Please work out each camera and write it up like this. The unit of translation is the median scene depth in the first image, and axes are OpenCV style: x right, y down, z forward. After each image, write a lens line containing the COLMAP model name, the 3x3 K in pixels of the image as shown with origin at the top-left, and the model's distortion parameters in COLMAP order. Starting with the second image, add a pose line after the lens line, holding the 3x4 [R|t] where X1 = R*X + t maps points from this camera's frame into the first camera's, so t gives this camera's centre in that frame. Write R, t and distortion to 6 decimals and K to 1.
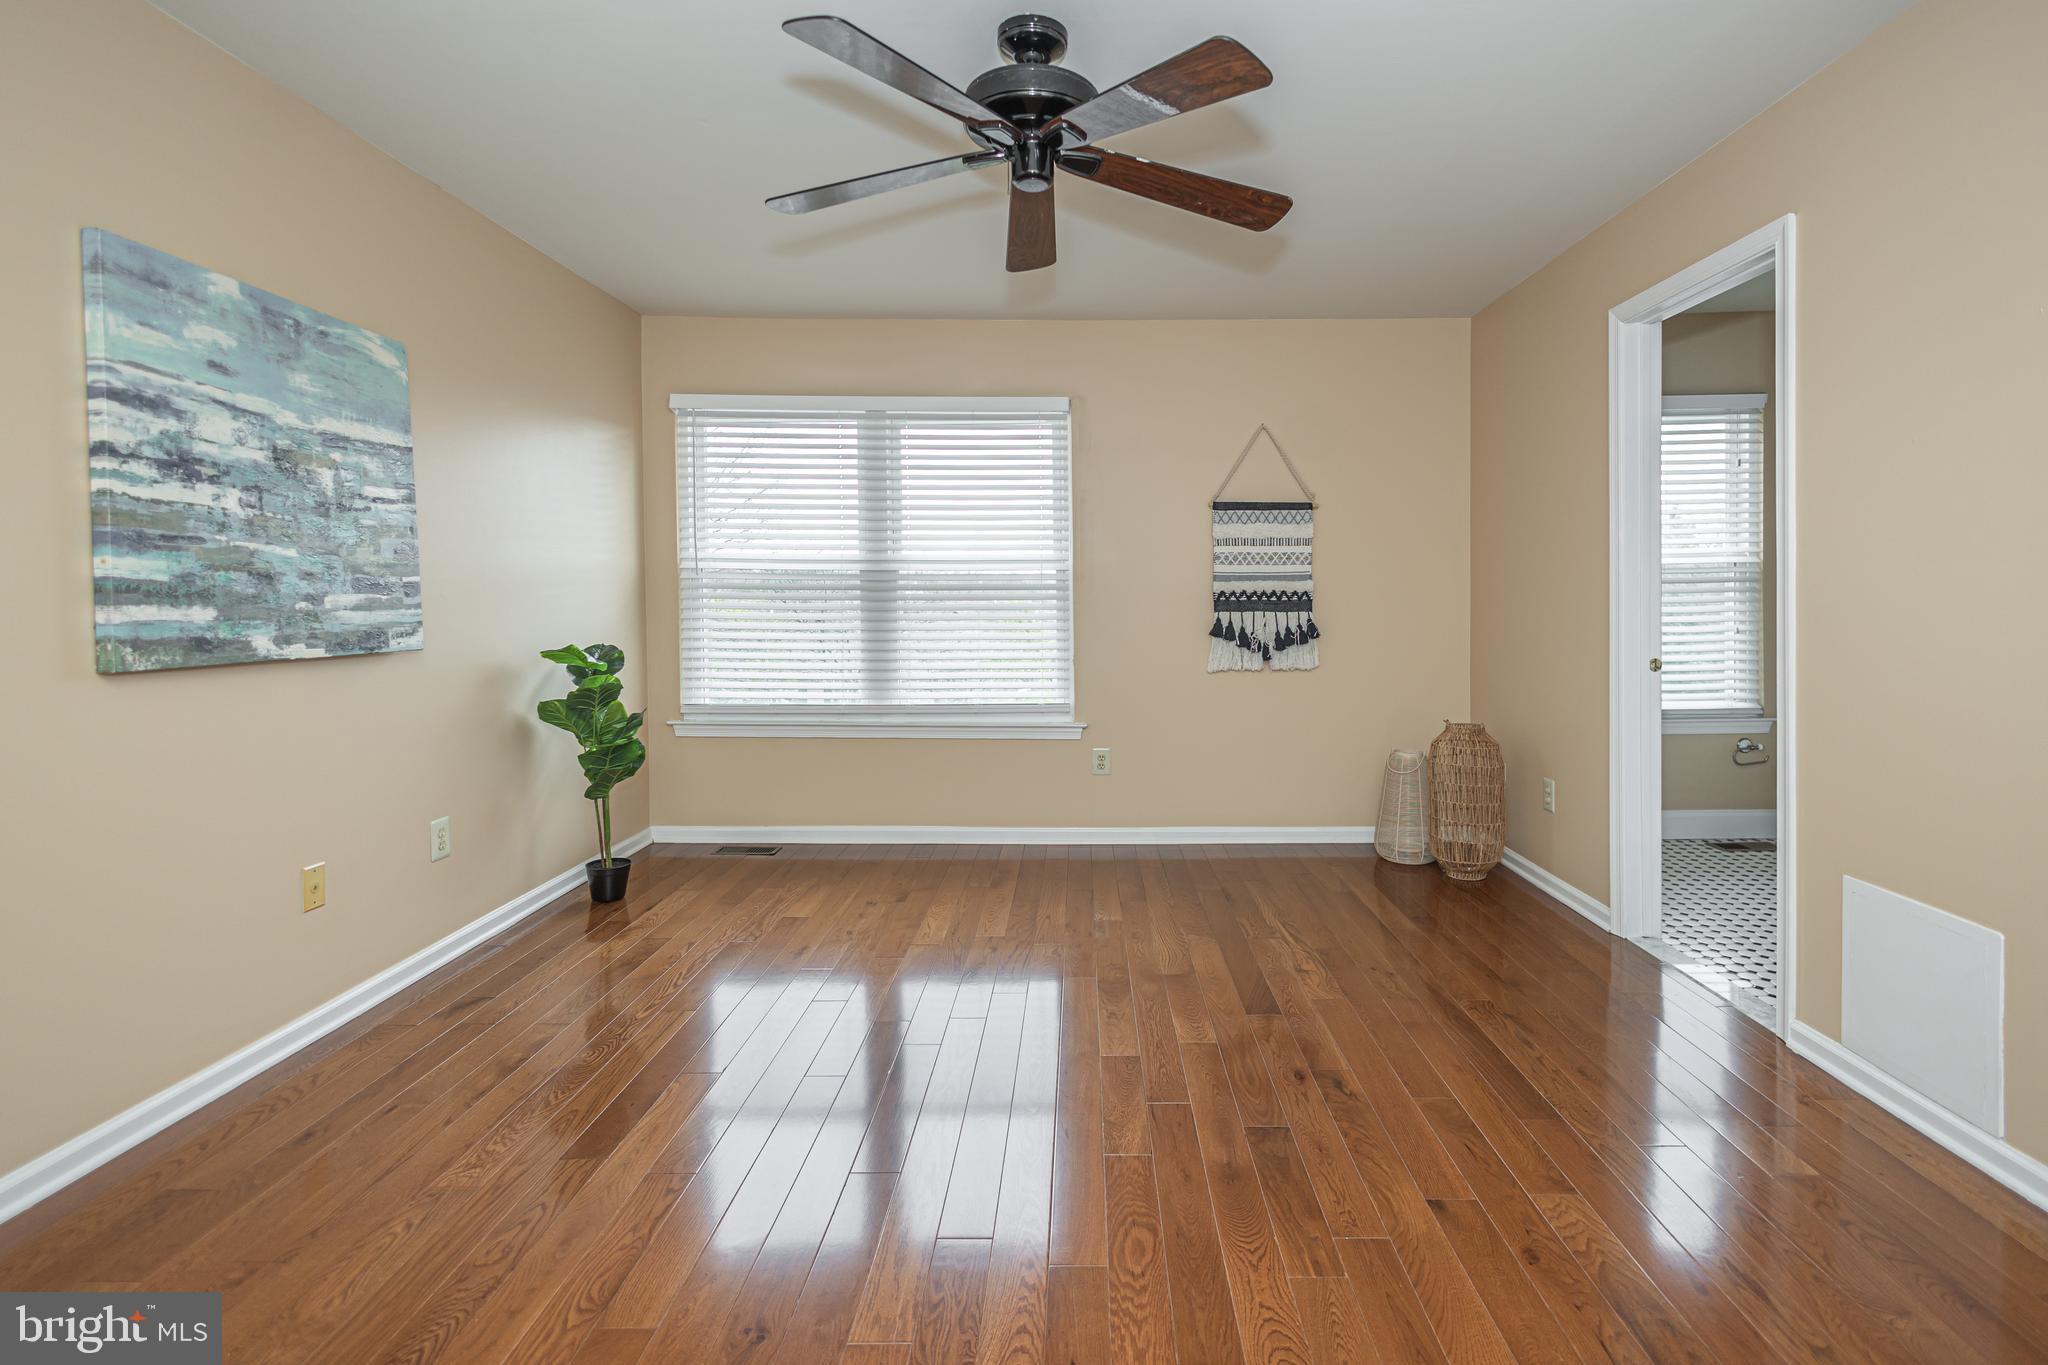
lens RADIAL K [[941.8, 0, 1024.5], [0, 941.8, 668.3], [0, 0, 1]] dist [0.003293, 0.000122]
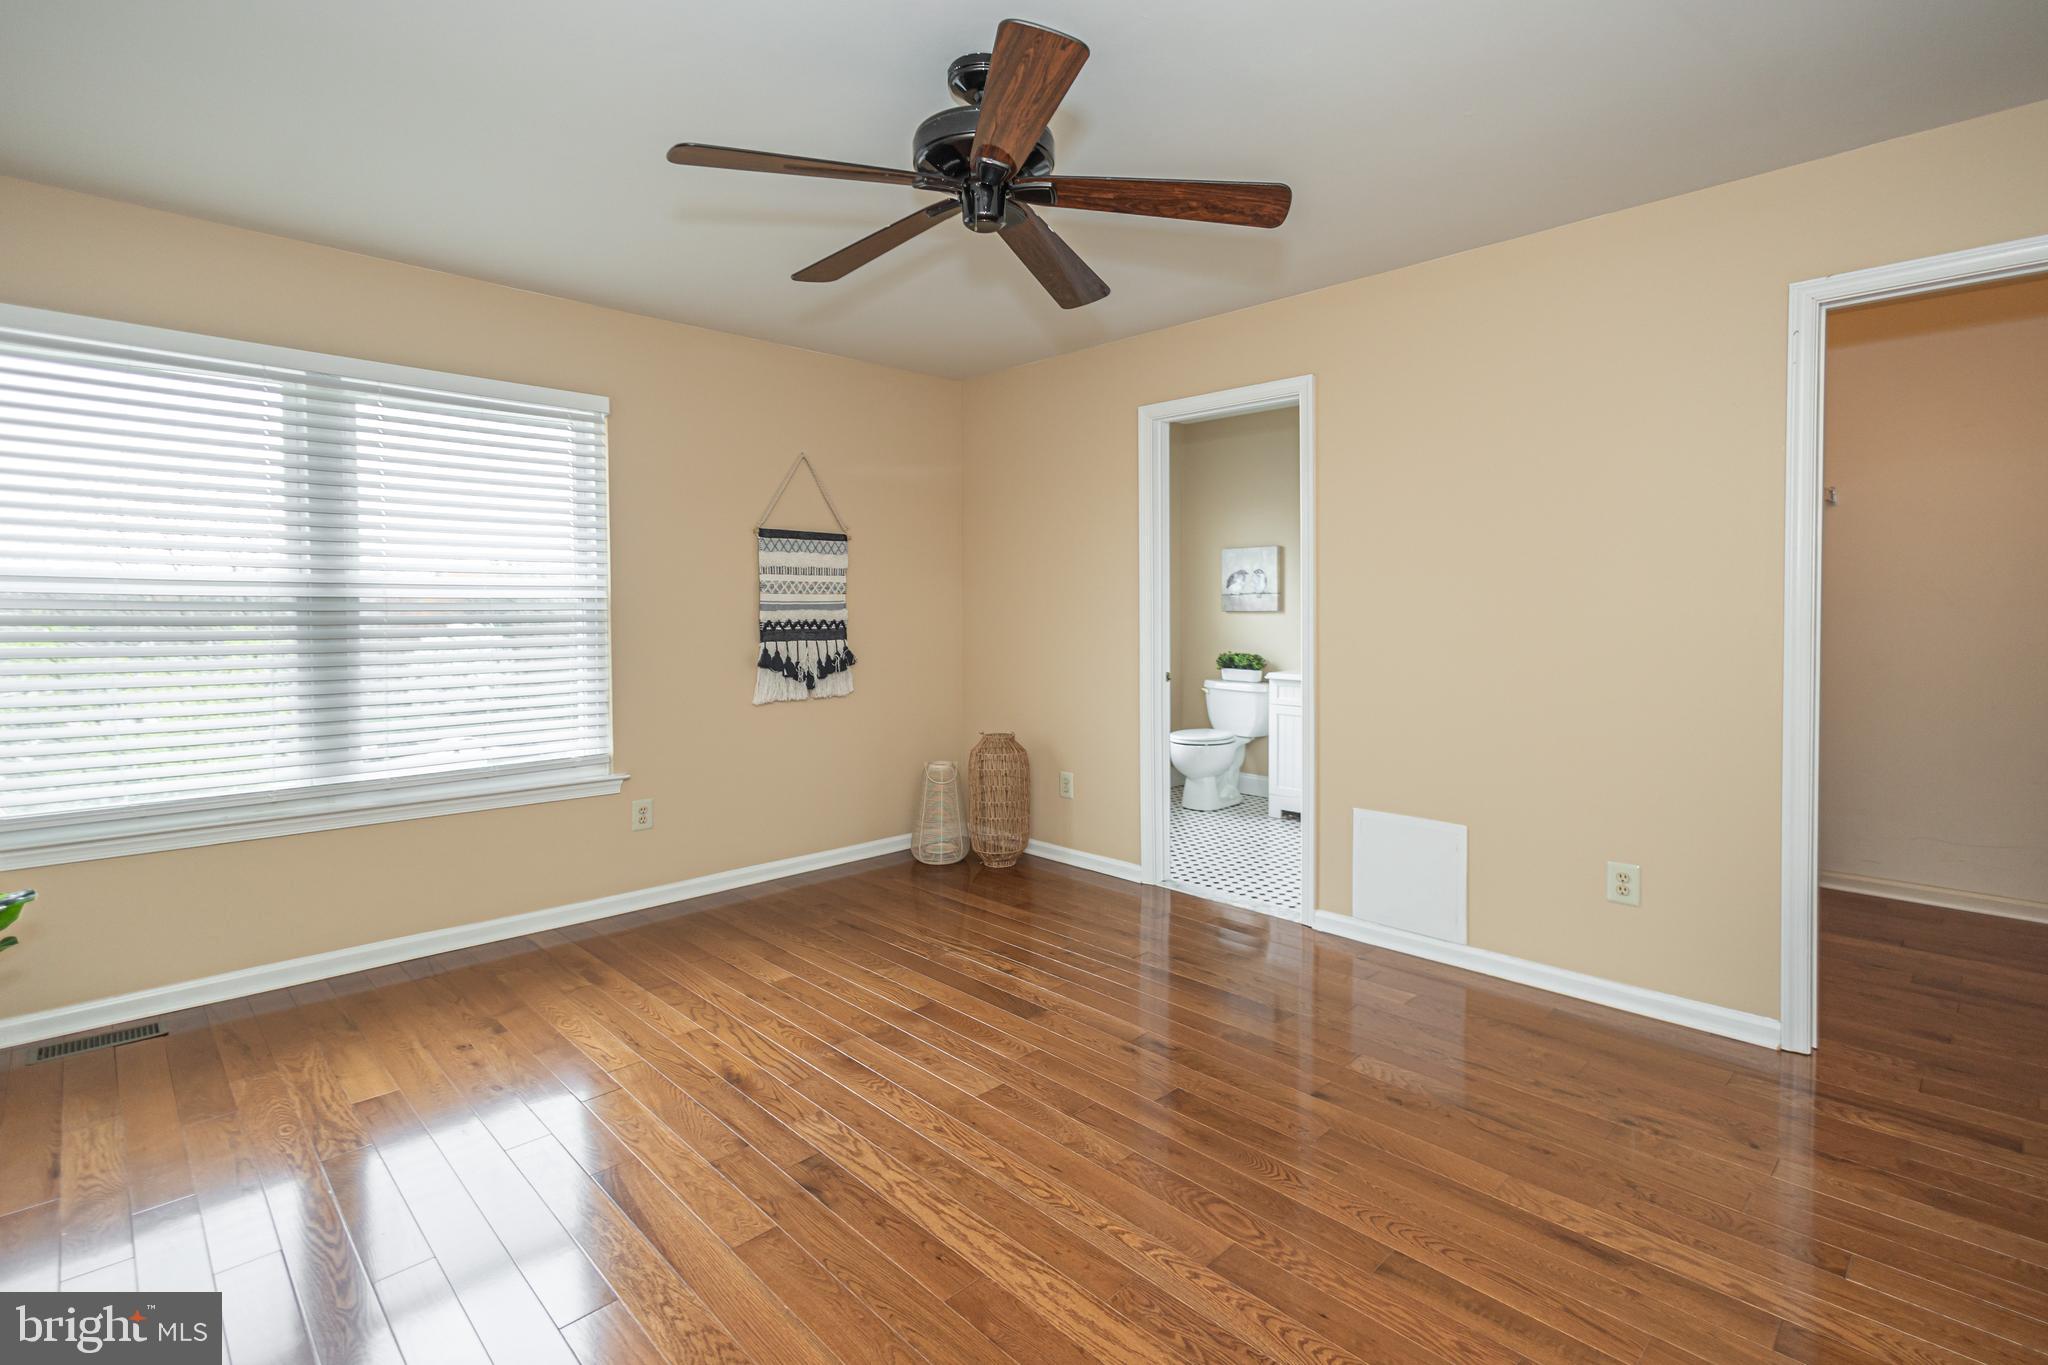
lens RADIAL K [[947.5, 0, 1029.1], [0, 947.5, 686.3], [0, 0, 1]] dist [0.000134, 0.000143]
pose [[0.720336, -0.059093, 0.691103, -0.275119], [0.056618, 0.998049, 0.026326, -0.024910], [-0.691310, 0.020166, 0.722277, 0.110791]]
